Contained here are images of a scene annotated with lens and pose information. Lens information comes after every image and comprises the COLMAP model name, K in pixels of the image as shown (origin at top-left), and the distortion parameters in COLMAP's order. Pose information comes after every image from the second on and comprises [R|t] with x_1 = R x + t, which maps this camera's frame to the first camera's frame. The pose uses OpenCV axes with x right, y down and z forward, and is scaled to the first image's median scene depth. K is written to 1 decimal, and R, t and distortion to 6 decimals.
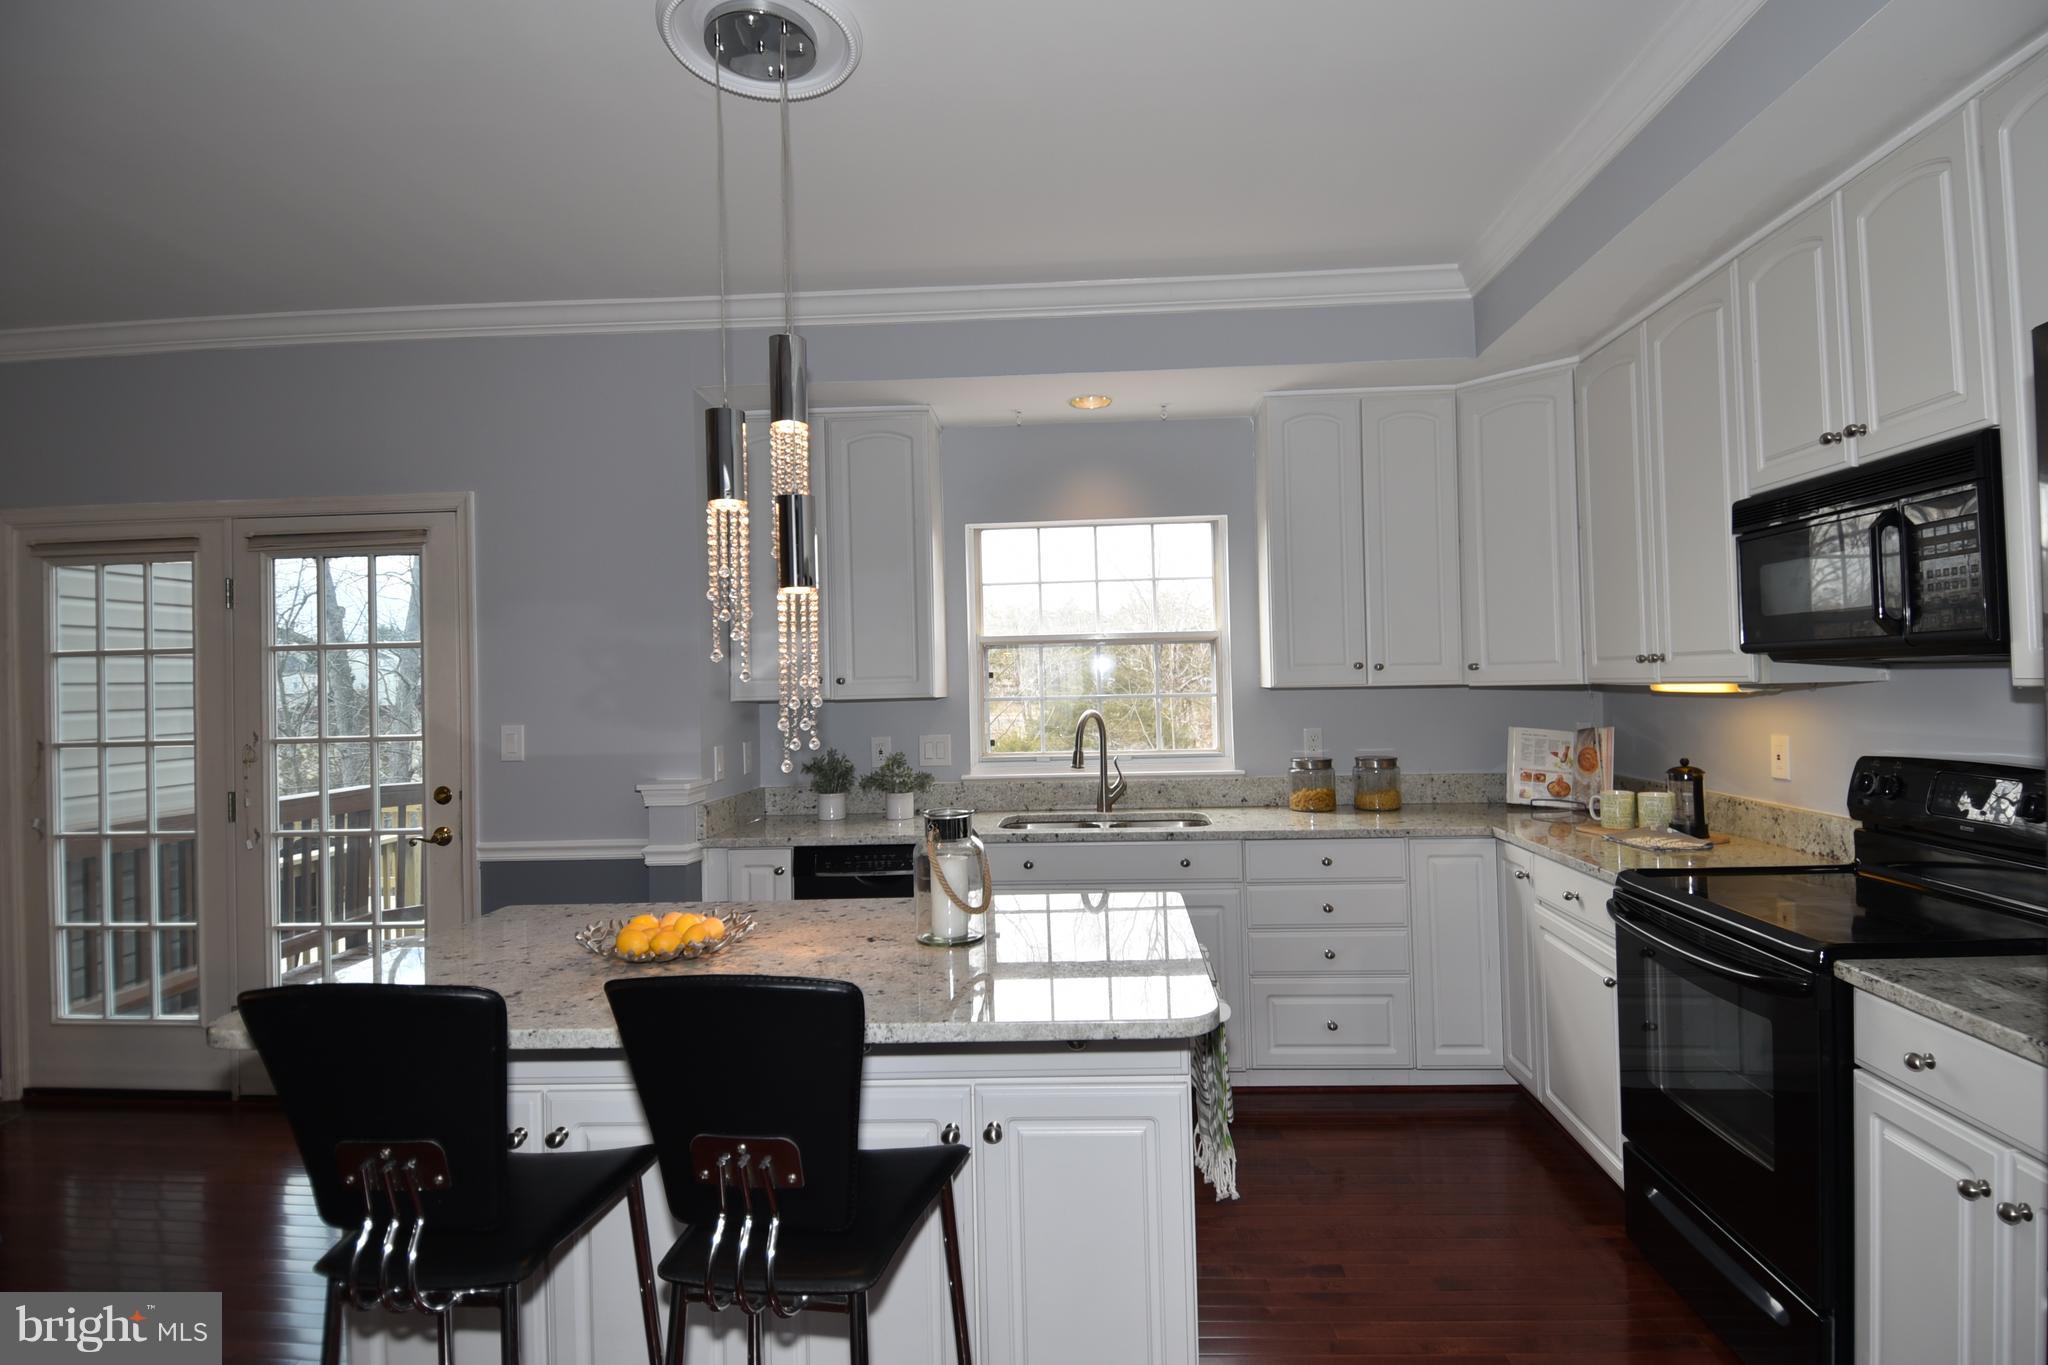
lens RADIAL K [[1104.7, 0, 1050.8], [0, 1104.7, 659.4], [0, 0, 1]] dist [0.046042, 0.001244]
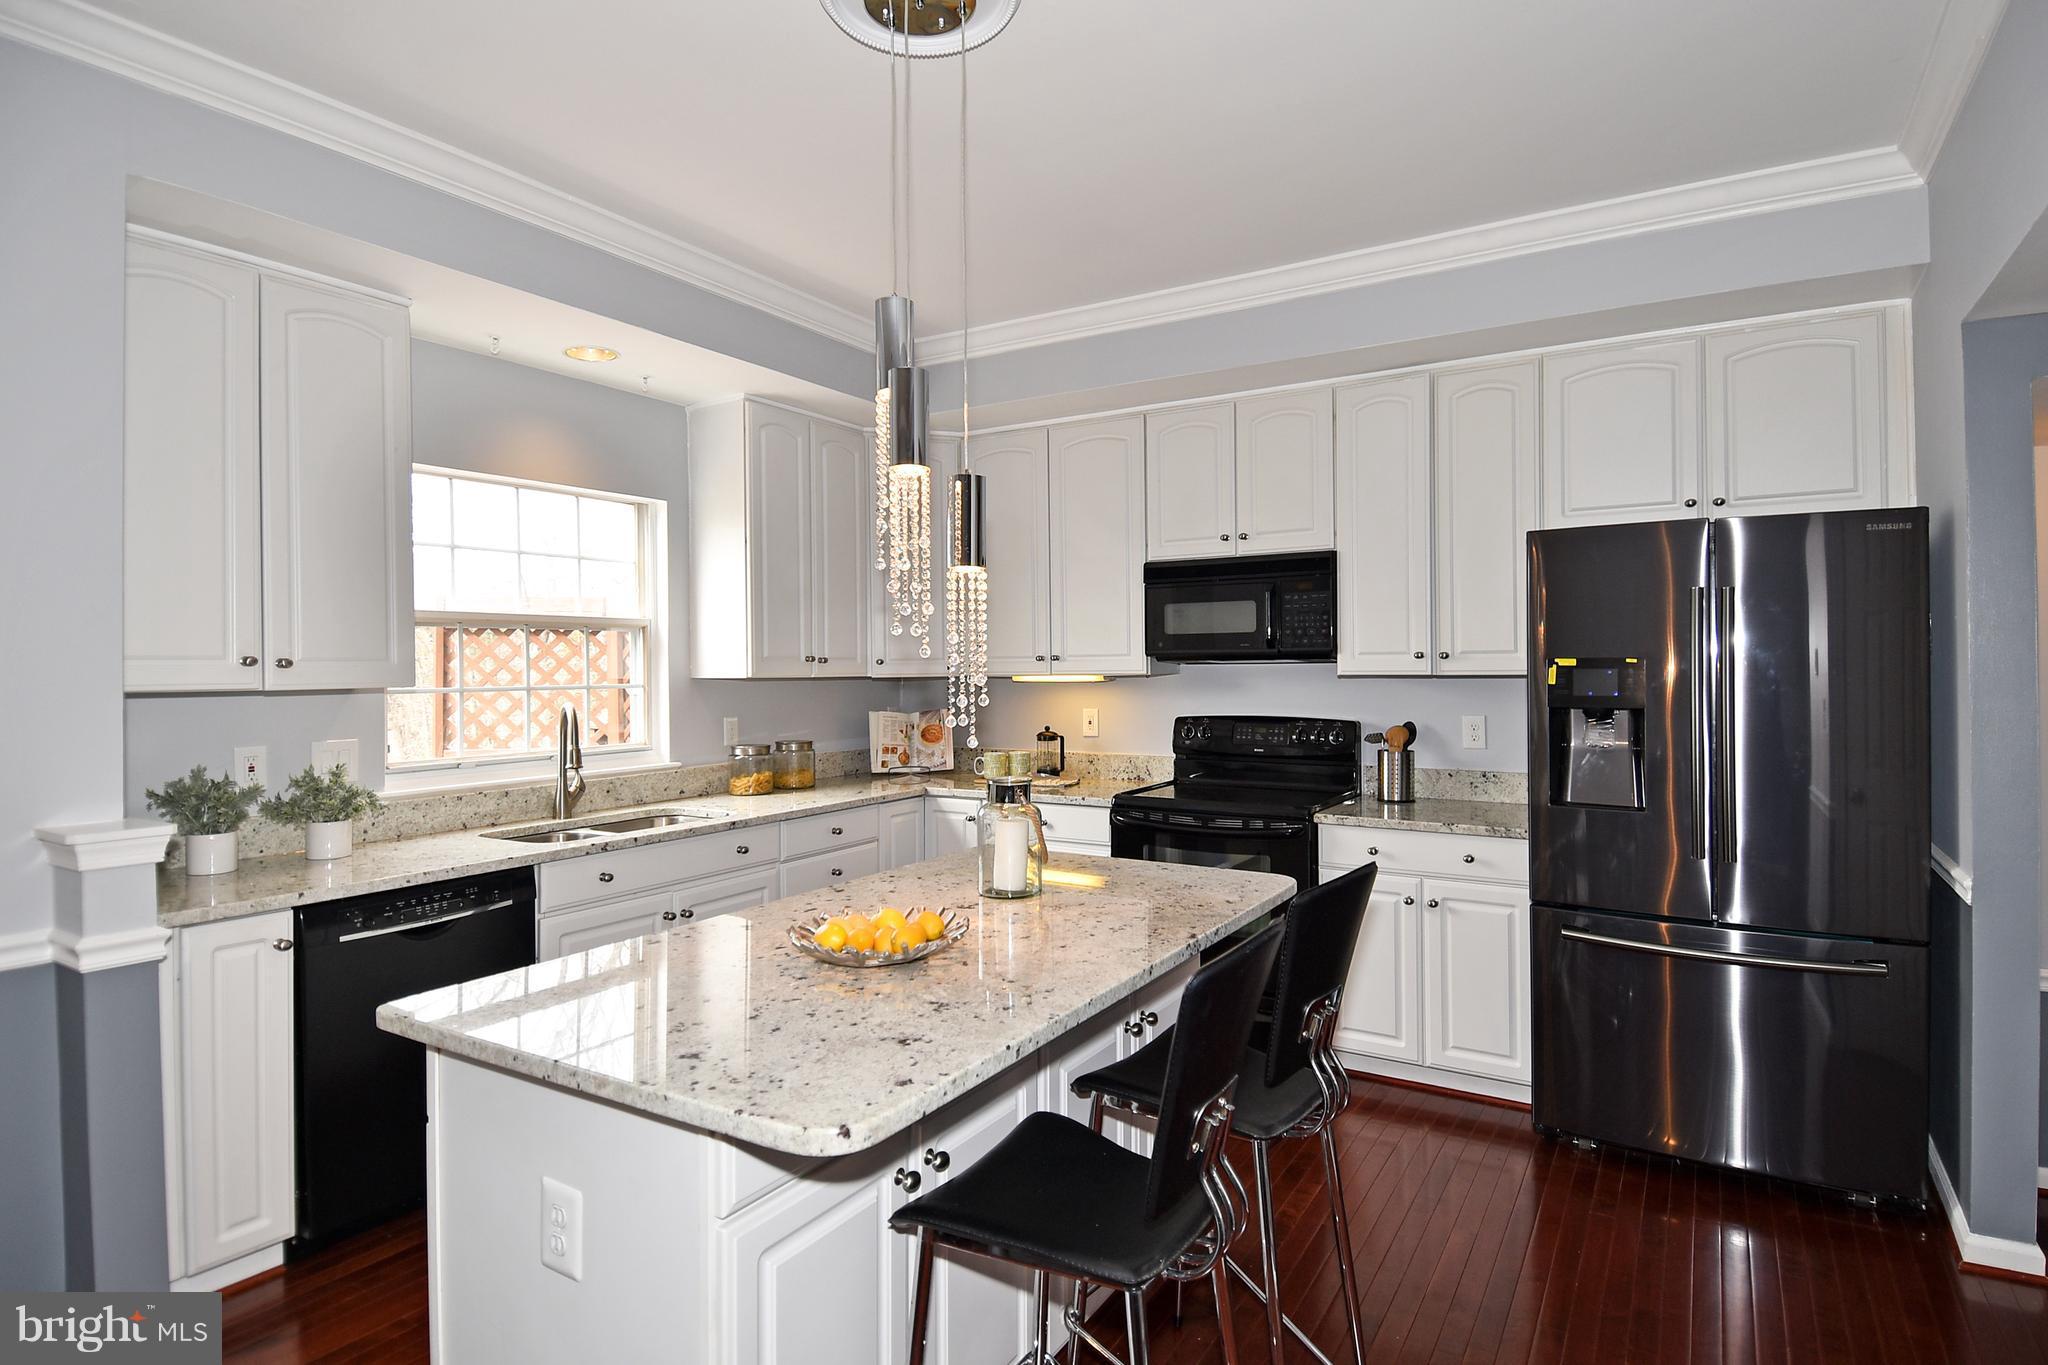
lens RADIAL K [[1104.7, 0, 1039.9], [0, 1104.7, 669.0], [0, 0, 1]] dist [0.046042, 0.001244]
pose [[0.481816, 0.012745, 0.876179, -0.775442], [-0.014444, 0.999874, -0.006602, 0.024621], [-0.876153, -0.009474, 0.481940, 0.322865]]
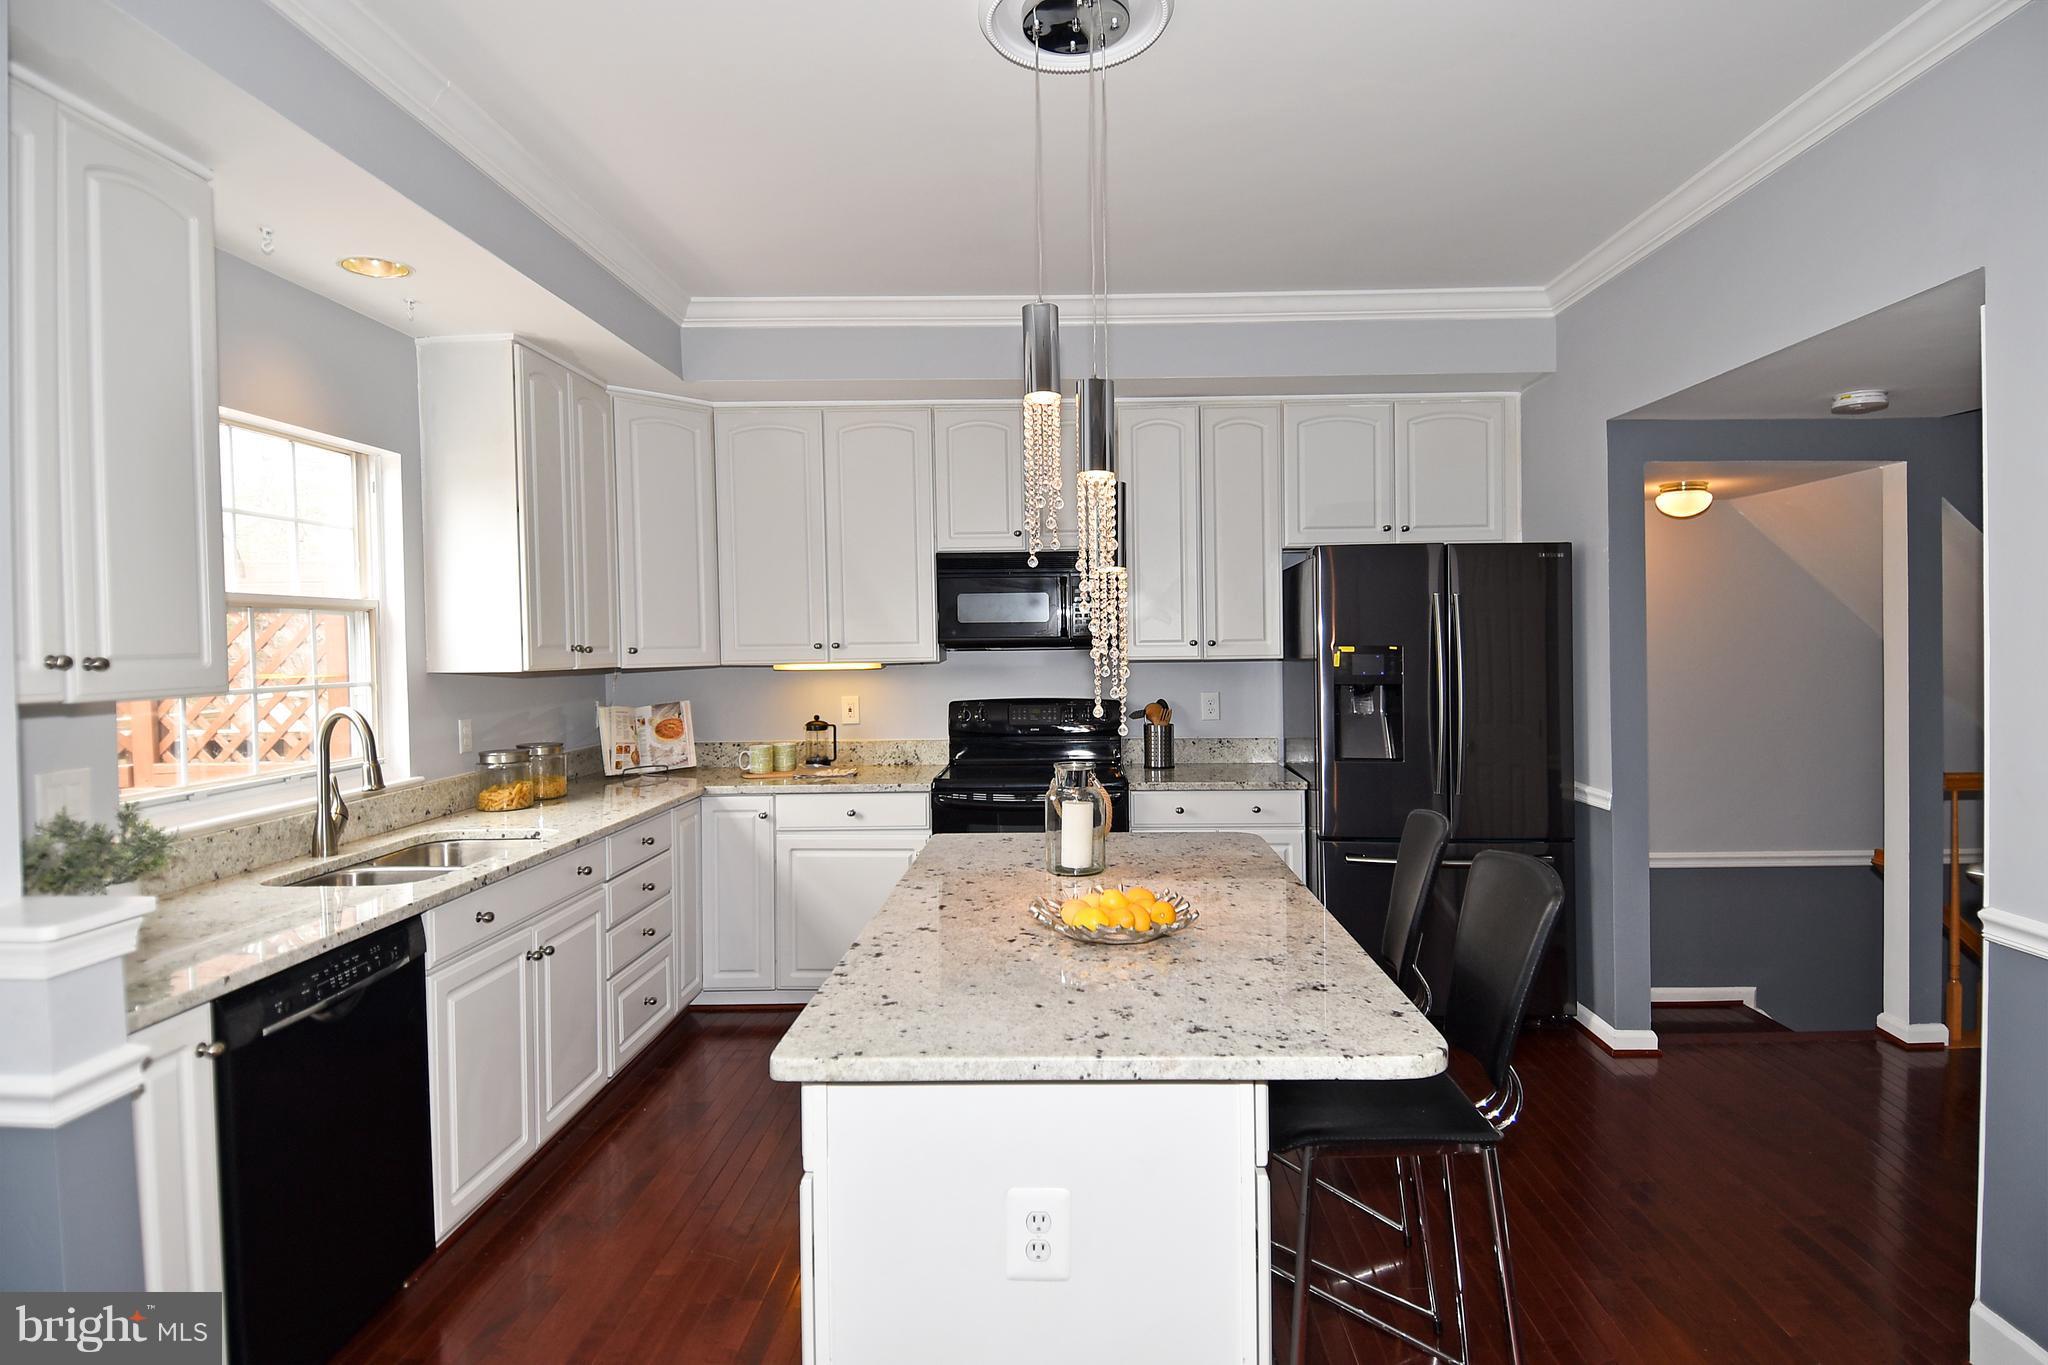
lens RADIAL K [[1104.7, 0, 1058.1], [0, 1104.7, 666.4], [0, 0, 1]] dist [0.046042, 0.001244]
pose [[-0.030434, -0.004724, 0.999526, -0.941743], [-0.001483, 0.999988, 0.004681, 0.019633], [-0.999536, -0.001340, -0.030441, 0.779279]]
